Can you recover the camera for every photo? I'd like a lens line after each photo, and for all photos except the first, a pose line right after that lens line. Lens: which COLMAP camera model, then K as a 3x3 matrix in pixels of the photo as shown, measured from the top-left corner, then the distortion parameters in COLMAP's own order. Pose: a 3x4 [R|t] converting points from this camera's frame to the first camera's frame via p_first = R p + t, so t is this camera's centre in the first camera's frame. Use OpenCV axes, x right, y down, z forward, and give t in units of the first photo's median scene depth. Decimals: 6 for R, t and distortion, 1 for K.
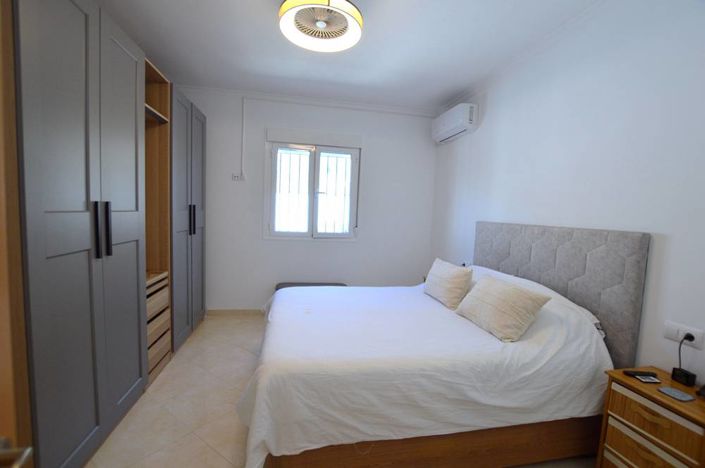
lens RADIAL K [[316.9, 0, 352.5], [0, 316.9, 234.0], [0, 0, 1]] dist [-0.031814, 0.000497]
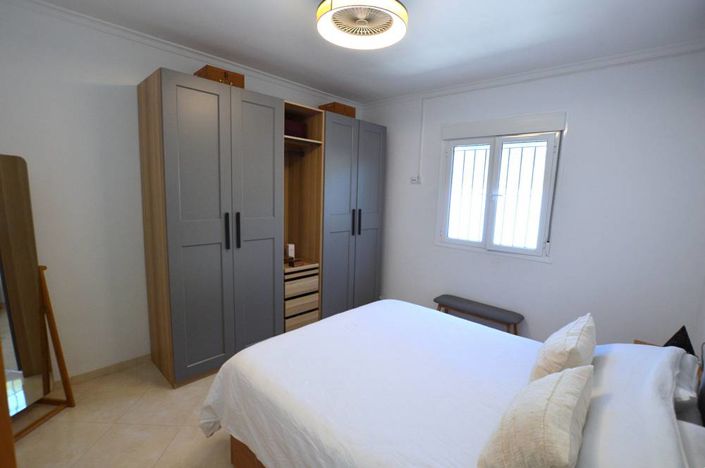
lens RADIAL K [[316.9, 0, 352.5], [0, 316.9, 234.0], [0, 0, 1]] dist [-0.031814, 0.000497]
pose [[0.592428, 0.087866, -0.800817, 0.342289], [-0.068950, 0.995917, 0.058265, -0.056346], [0.802667, 0.020698, 0.596068, 0.245549]]
